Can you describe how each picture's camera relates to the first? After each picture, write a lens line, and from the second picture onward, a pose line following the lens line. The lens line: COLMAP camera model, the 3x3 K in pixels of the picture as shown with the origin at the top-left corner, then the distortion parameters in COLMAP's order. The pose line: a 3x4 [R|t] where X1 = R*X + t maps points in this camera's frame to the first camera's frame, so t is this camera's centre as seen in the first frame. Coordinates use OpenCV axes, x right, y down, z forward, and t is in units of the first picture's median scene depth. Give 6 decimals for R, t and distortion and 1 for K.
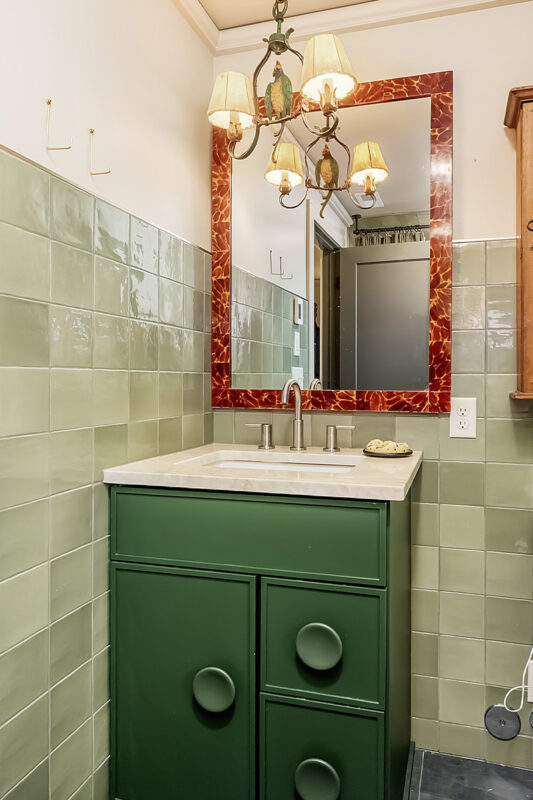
lens RADIAL K [[510.4, 0, 318.7], [0, 510.4, 397.2], [0, 0, 1]] dist [0.000638, -0.001367]
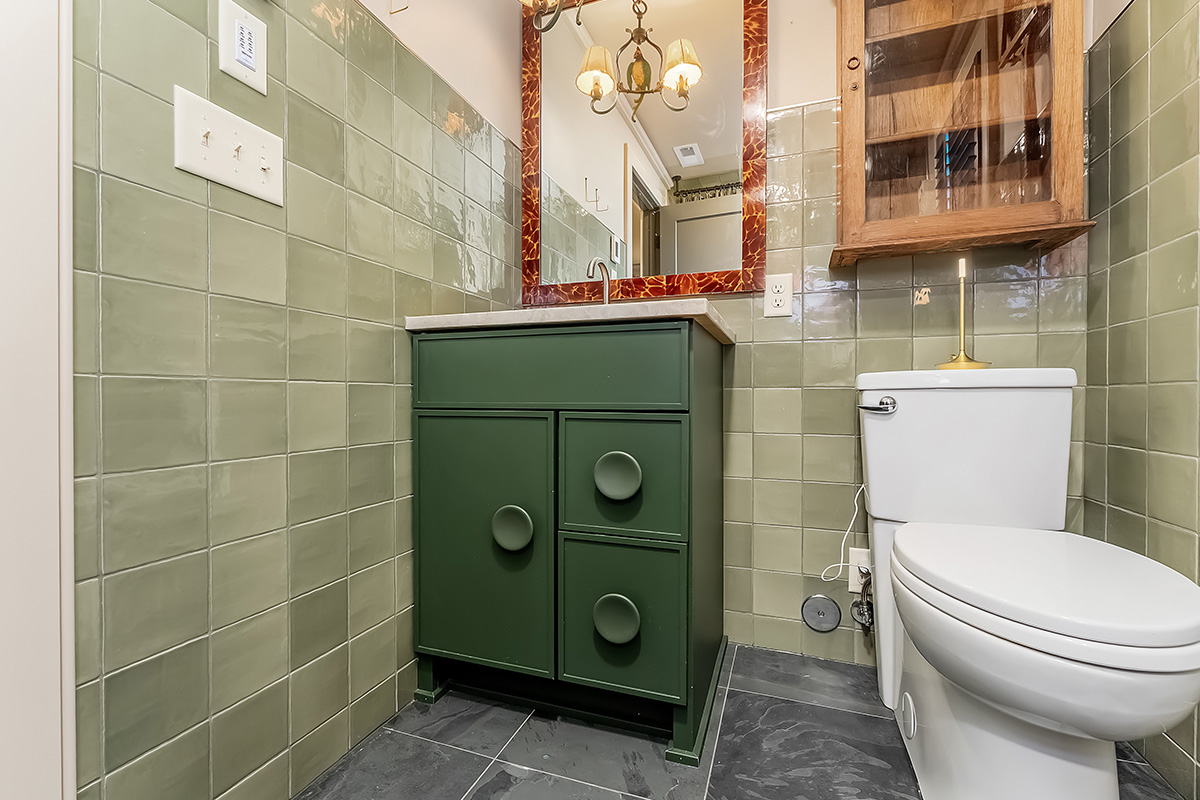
lens RADIAL K [[494.2, 0, 599.2], [0, 494.2, 390.9], [0, 0, 1]] dist [-0.000517, -0.000189]
pose [[0.995917, -0.001573, -0.090261, 0.031721], [0.002122, 0.999980, 0.005982, 0.205393], [0.090250, -0.006150, 0.995900, 0.049733]]
